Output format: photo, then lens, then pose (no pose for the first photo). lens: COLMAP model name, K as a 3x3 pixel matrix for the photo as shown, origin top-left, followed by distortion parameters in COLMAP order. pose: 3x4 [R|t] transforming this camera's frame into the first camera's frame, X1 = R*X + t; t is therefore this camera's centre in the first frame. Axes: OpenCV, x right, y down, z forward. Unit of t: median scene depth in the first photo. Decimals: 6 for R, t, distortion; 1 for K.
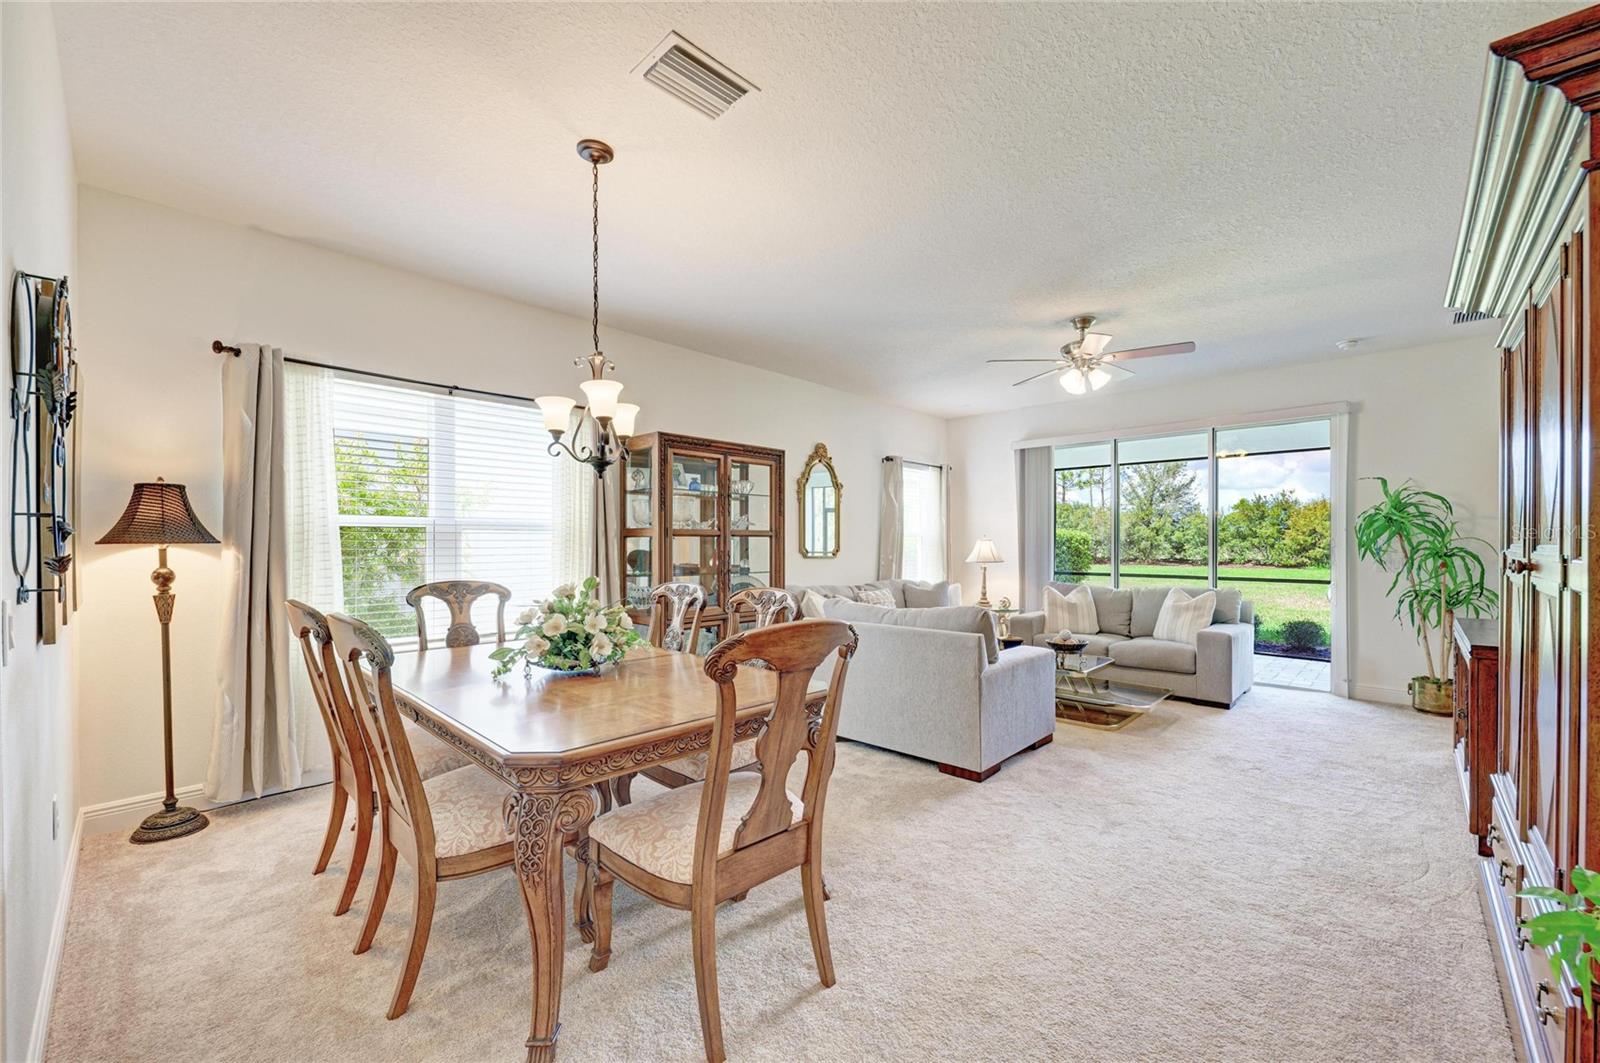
lens RADIAL K [[633.5, 0, 812.3], [0, 633.5, 548.8], [0, 0, 1]] dist [0.003435, -0.000043]
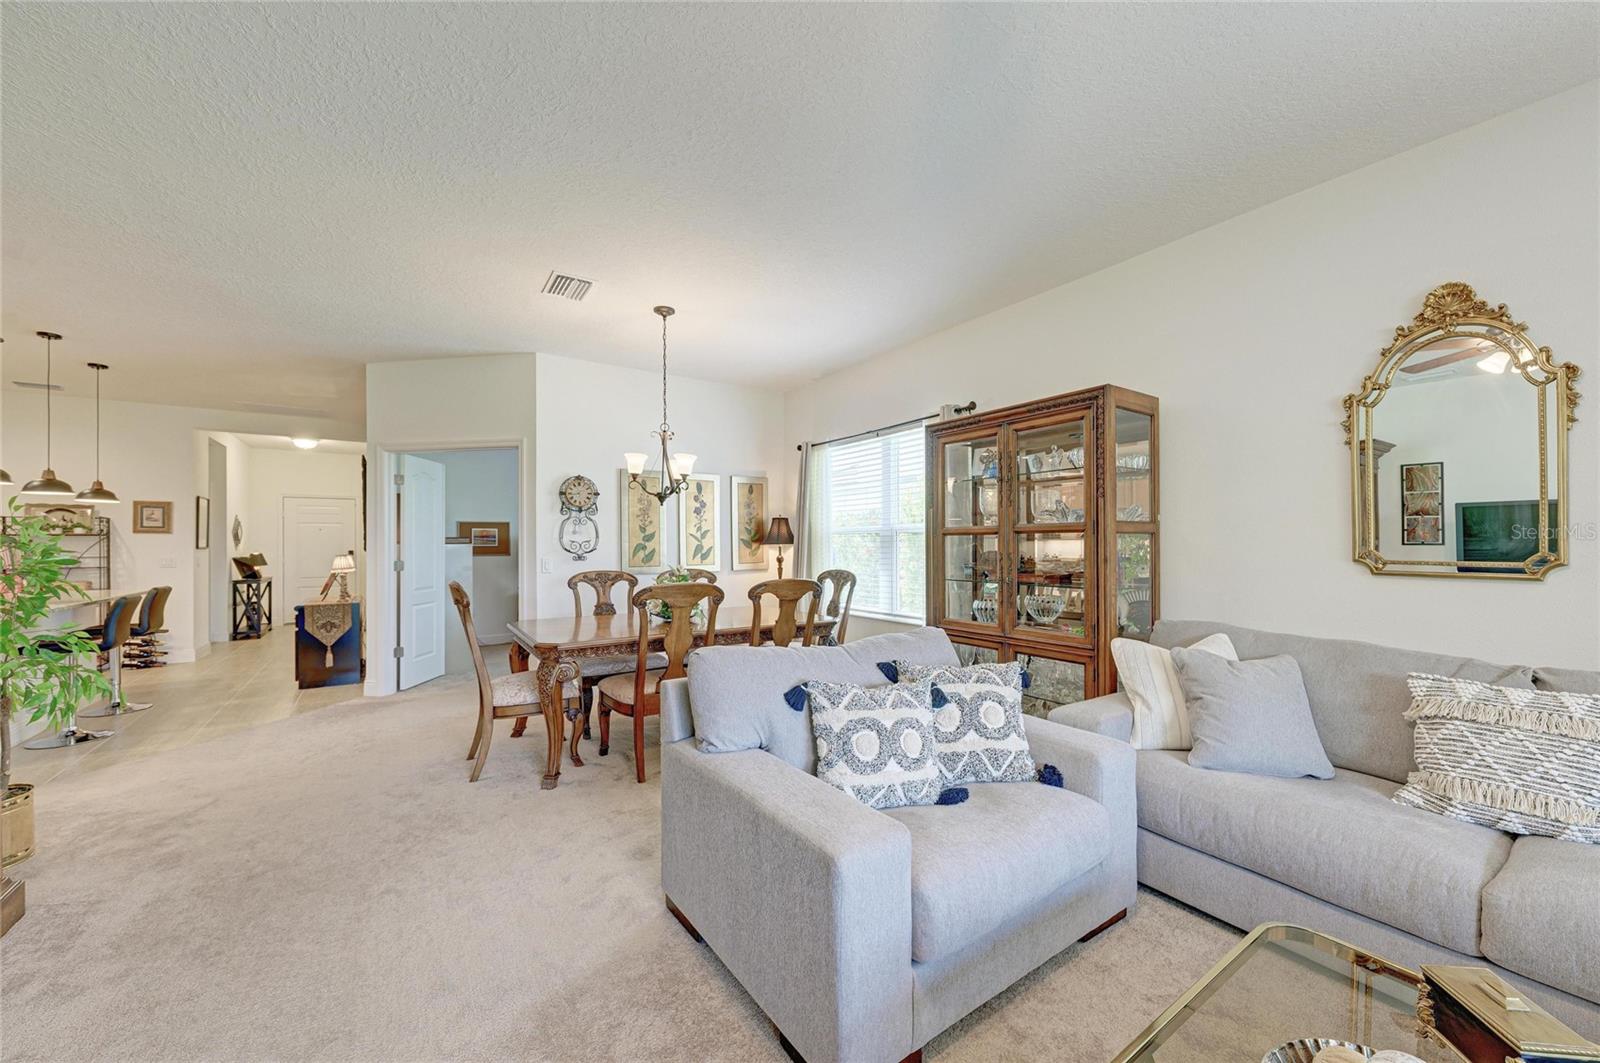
lens RADIAL K [[604.3, 0, 805.8], [0, 604.3, 541.2], [0, 0, 1]] dist [0.009026, 0.000180]
pose [[-0.211940, 0.003650, -0.977276, 0.550495], [0.005441, 0.999982, 0.002555, -0.013092], [0.977268, -0.004776, -0.211956, 0.823139]]
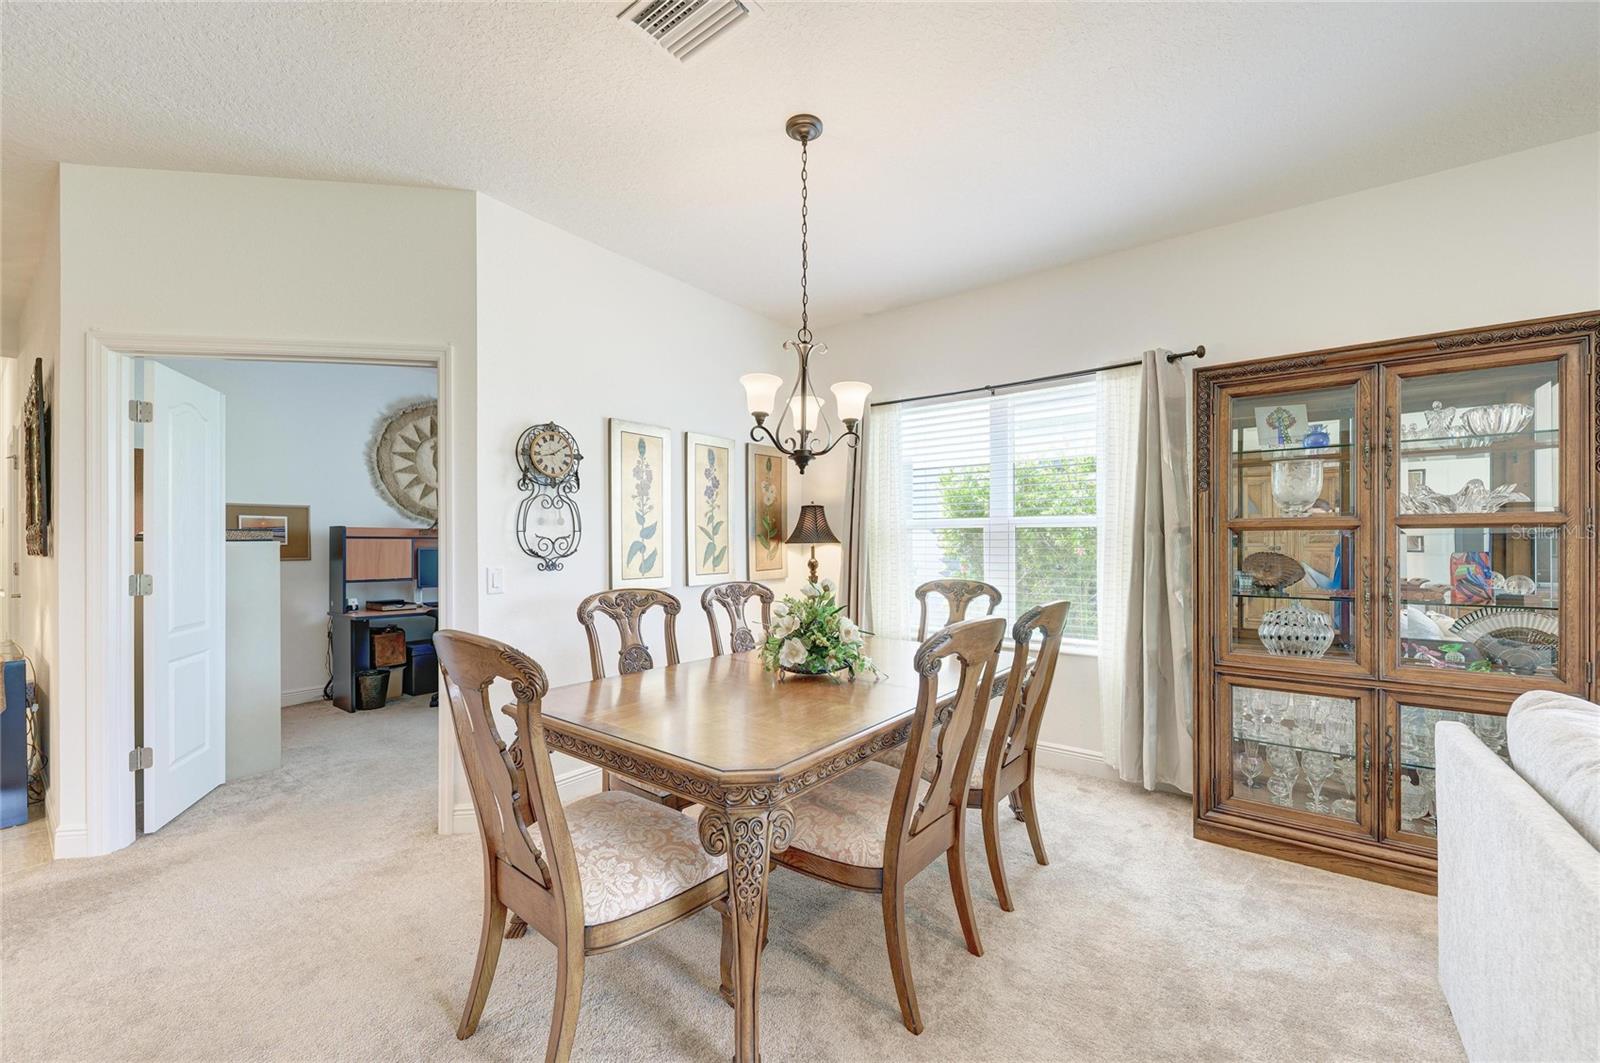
lens RADIAL K [[633.5, 0, 809.0], [0, 633.5, 541.5], [0, 0, 1]] dist [0.003435, -0.000043]
pose [[0.109820, 0.007317, -0.993925, 0.289574], [0.001066, 0.999971, 0.007479, -0.012840], [0.993951, -0.001880, 0.109809, 0.438371]]
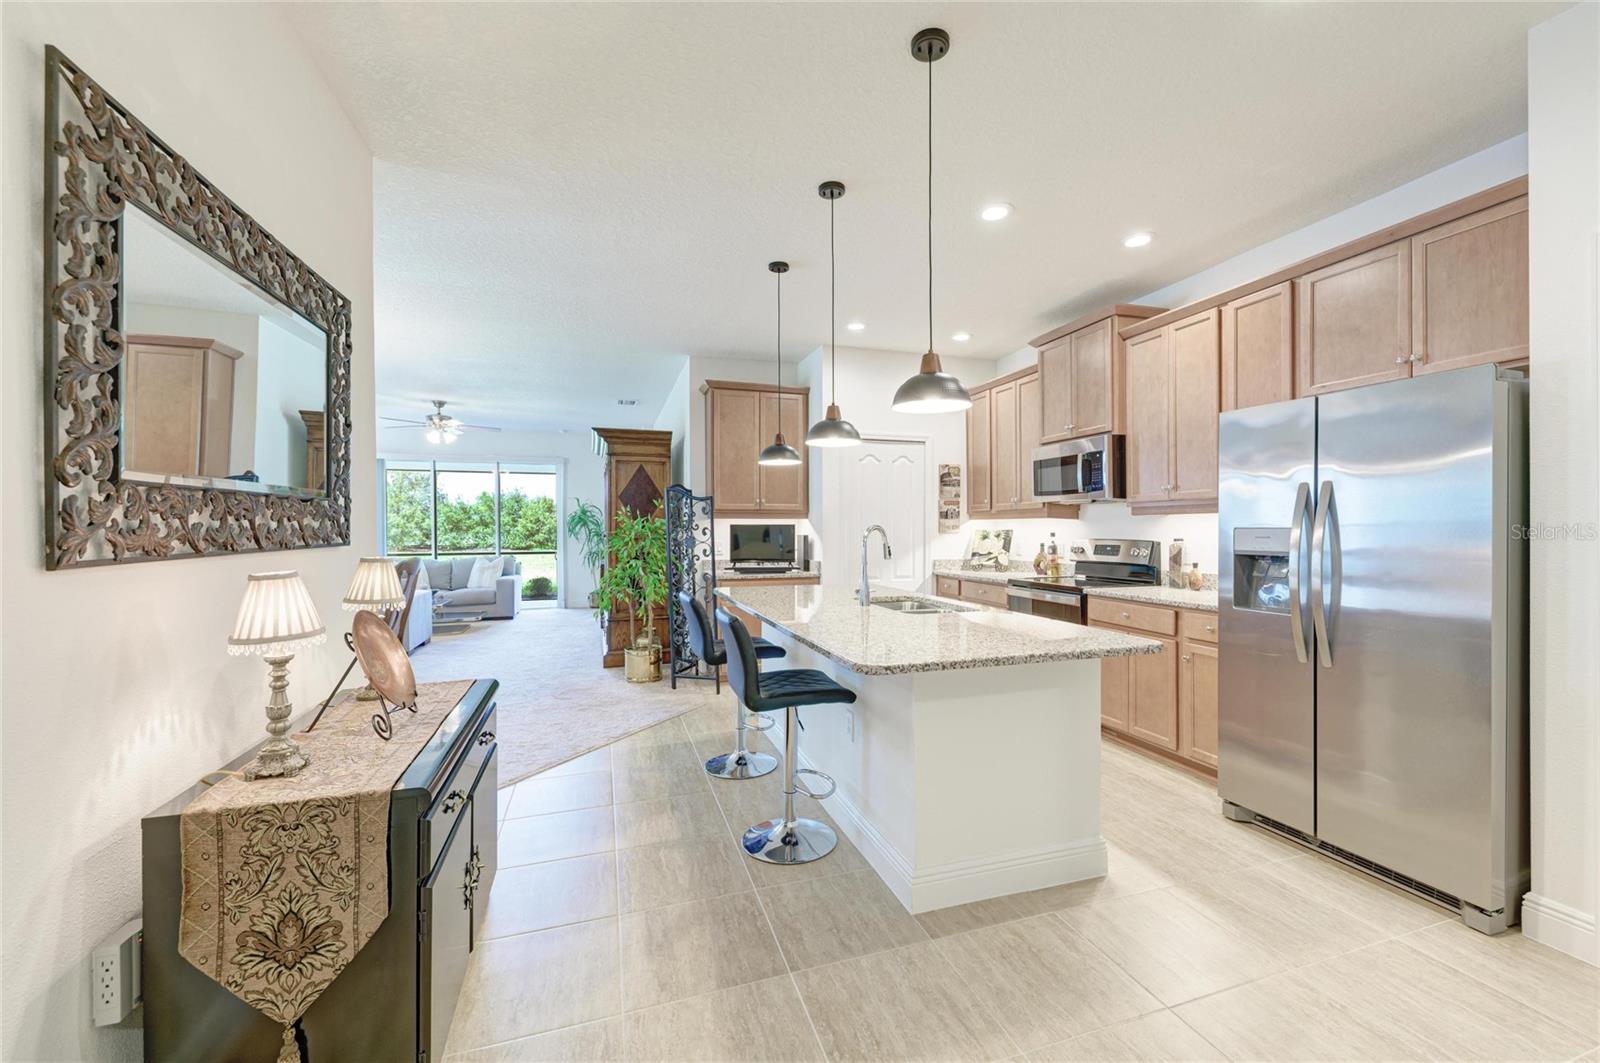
lens RADIAL K [[633.5, 0, 809.0], [0, 633.5, 528.1], [0, 0, 1]] dist [0.003435, -0.000043]
pose [[0.475075, -0.001281, 0.879945, -0.535493], [0.011468, 0.999923, -0.004736, 0.004089], [-0.879871, 0.012342, 0.475053, -0.614256]]
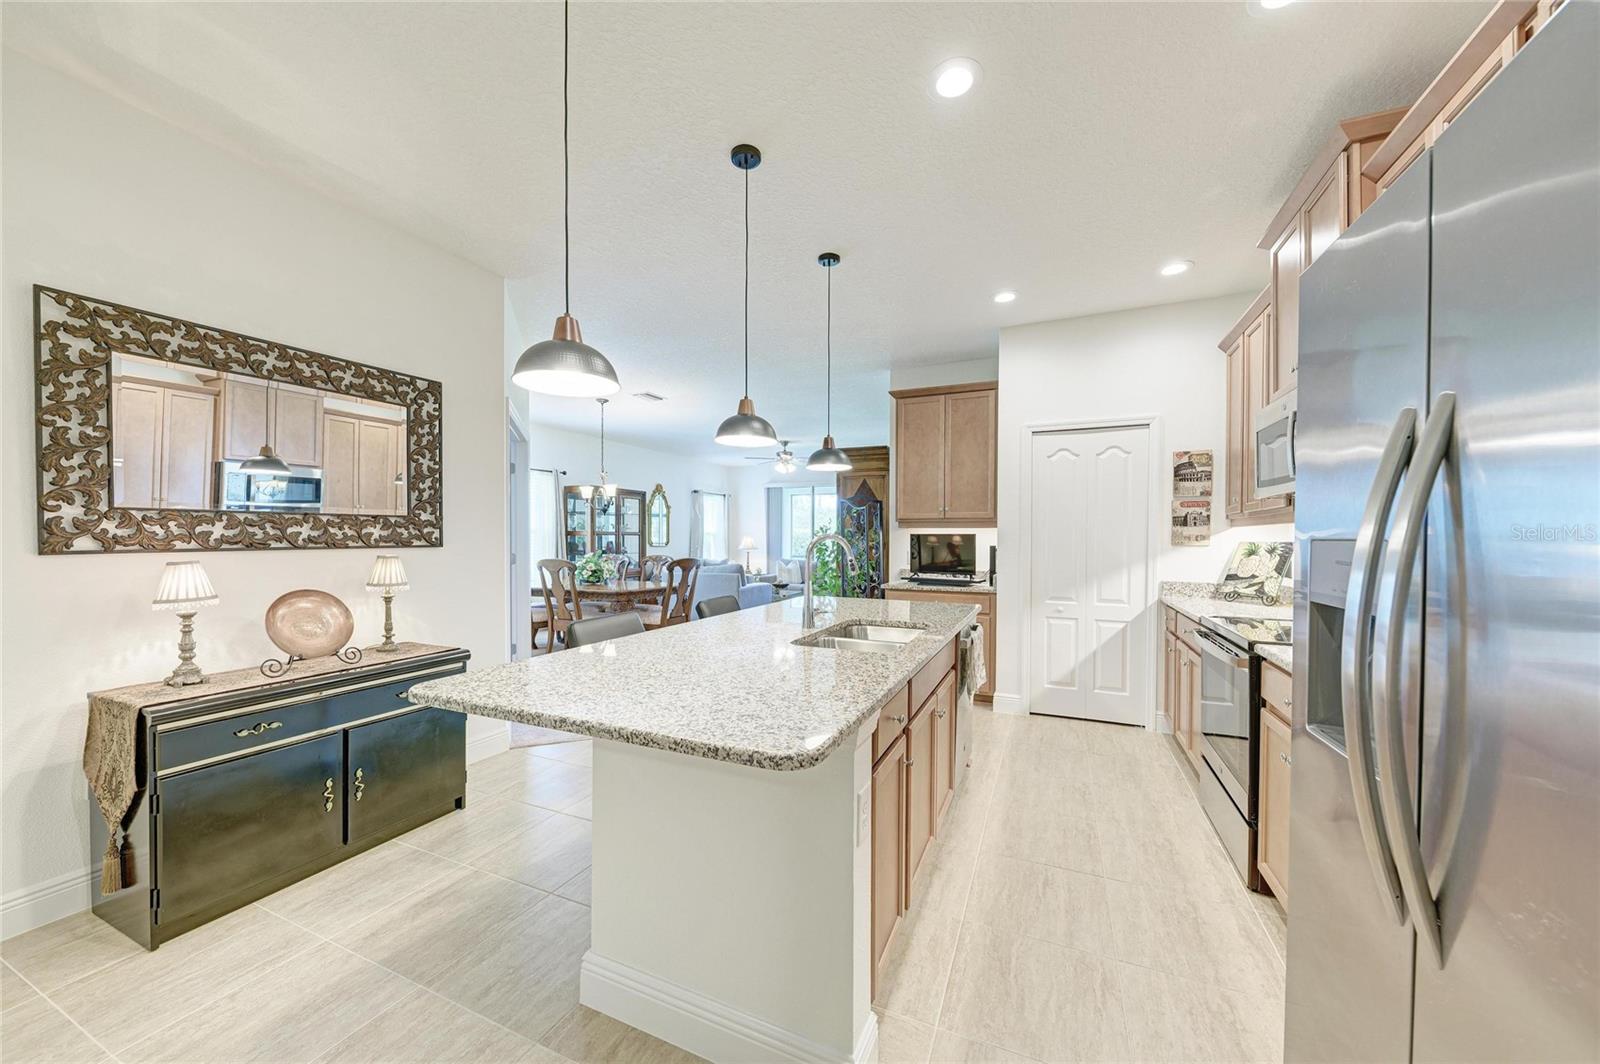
lens RADIAL K [[551.6, 0, 810.4], [0, 551.6, 543.7], [0, 0, 1]] dist [-0.002298, -0.000109]
pose [[0.938833, -0.000656, 0.344371, -0.151741], [0.000427, 1.000000, 0.000741, 0.006622], [-0.344372, -0.000548, 0.938833, -0.783966]]
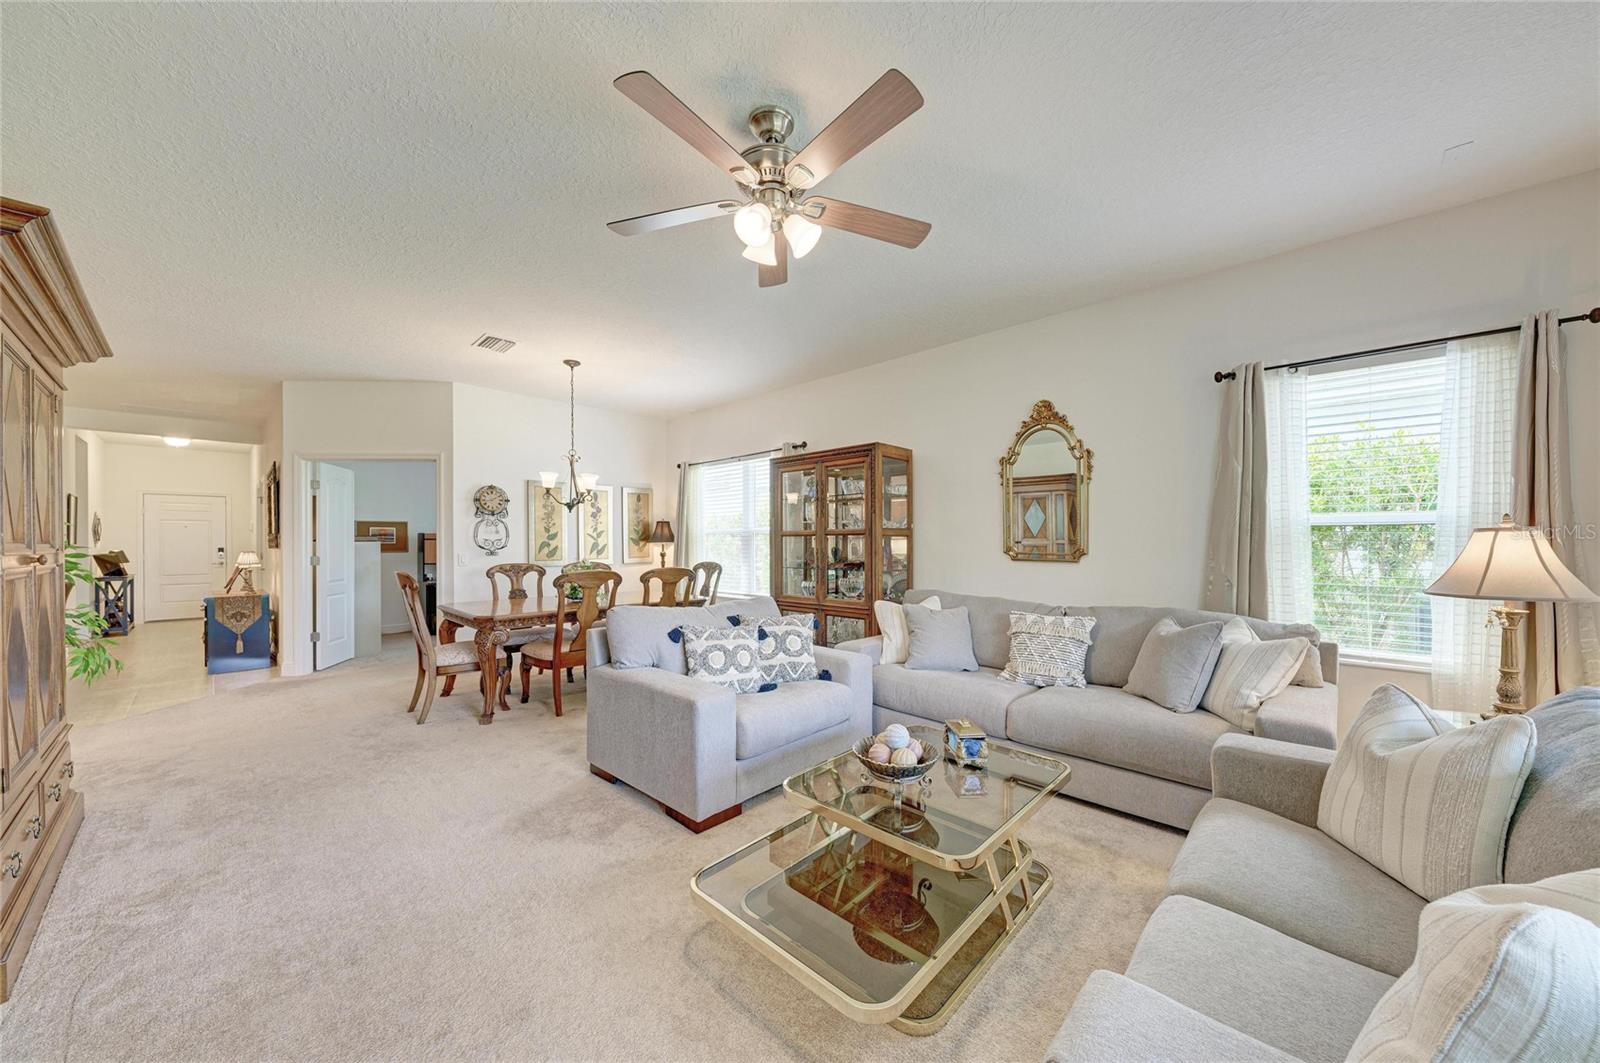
lens RADIAL K [[555.7, 0, 807.6], [0, 555.7, 542.9], [0, 0, 1]] dist [0.005376, -0.000164]
pose [[0.001454, 0.009359, -0.999955, 0.759064], [0.002057, 0.999954, 0.009362, -0.015095], [0.999997, -0.002071, 0.001435, 0.873351]]
